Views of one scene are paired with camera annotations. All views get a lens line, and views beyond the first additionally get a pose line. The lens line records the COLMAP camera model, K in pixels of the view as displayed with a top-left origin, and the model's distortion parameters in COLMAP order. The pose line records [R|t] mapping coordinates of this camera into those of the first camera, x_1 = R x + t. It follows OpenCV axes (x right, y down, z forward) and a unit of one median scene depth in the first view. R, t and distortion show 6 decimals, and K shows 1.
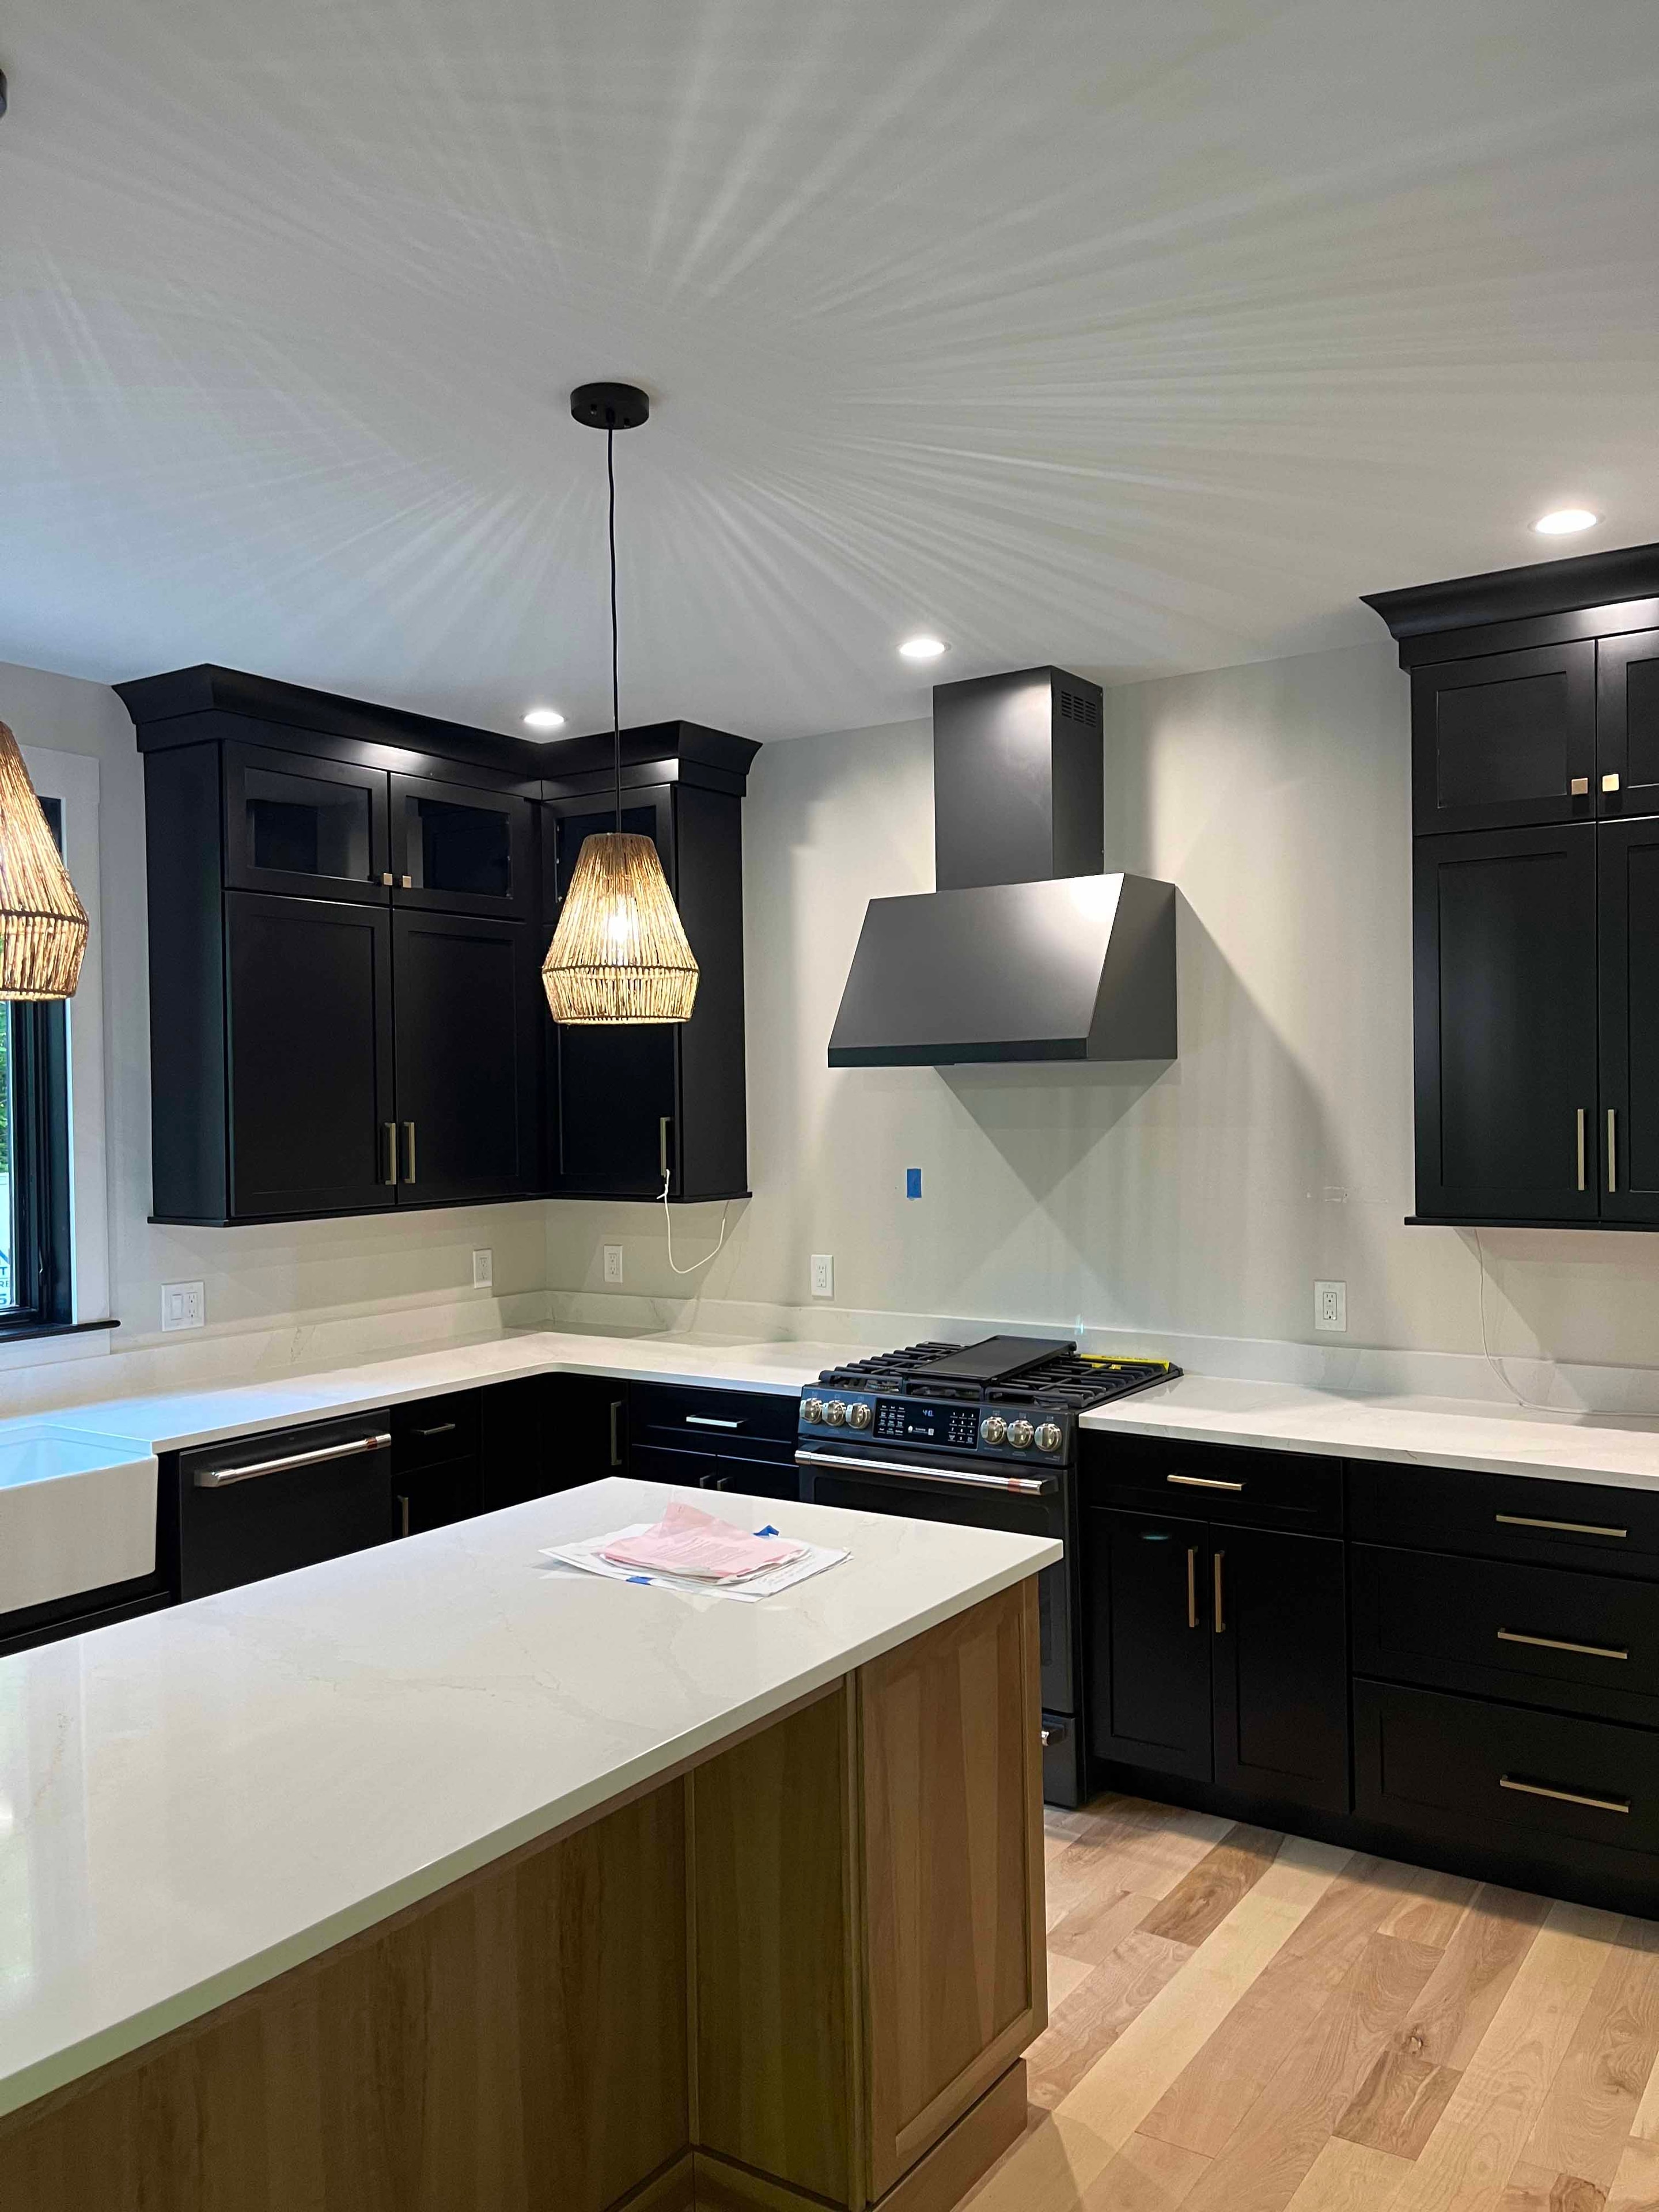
lens RADIAL K [[1682.5, 0, 829.5], [0, 1682.5, 1106.0], [0, 0, 1]] dist [0.067752, -0.096209]
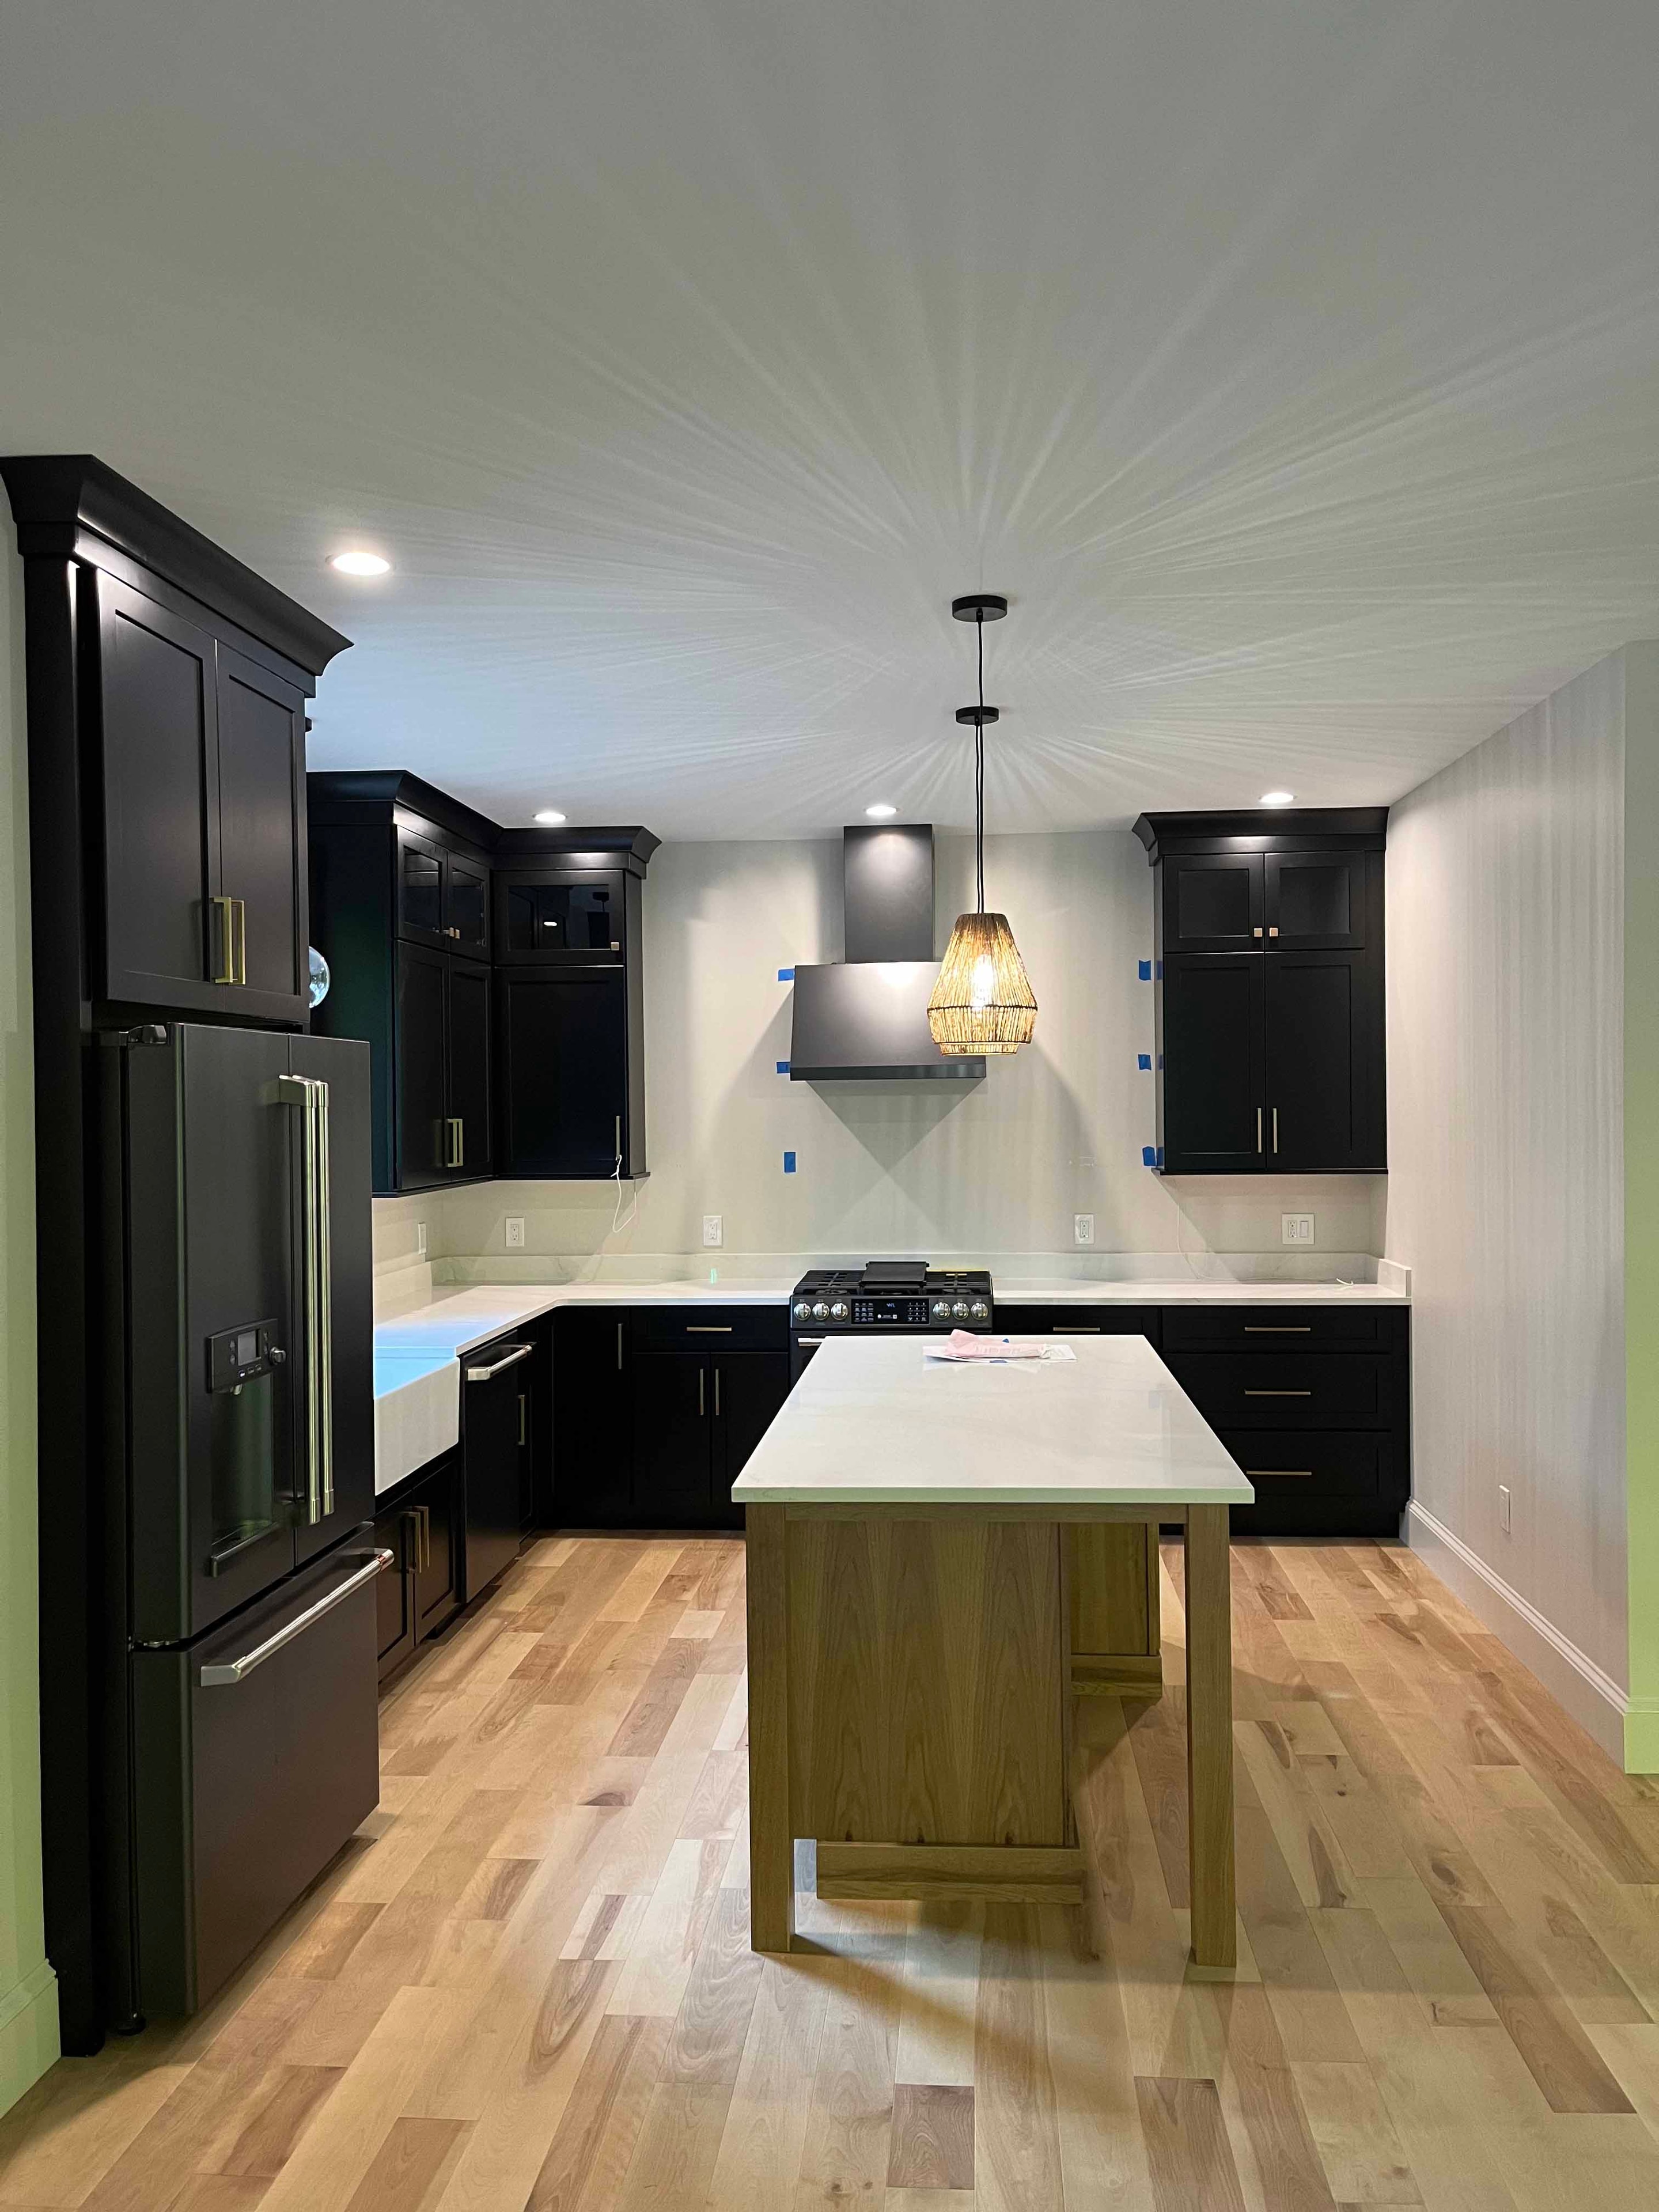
lens RADIAL K [[1682.5, 0, 829.5], [0, 1682.5, 1106.0], [0, 0, 1]] dist [0.067752, -0.096209]
pose [[0.871774, 0.004280, 0.489889, -0.707204], [0.001030, 0.999944, -0.010570, 0.015257], [-0.489906, 0.009719, 0.871721, -0.301186]]
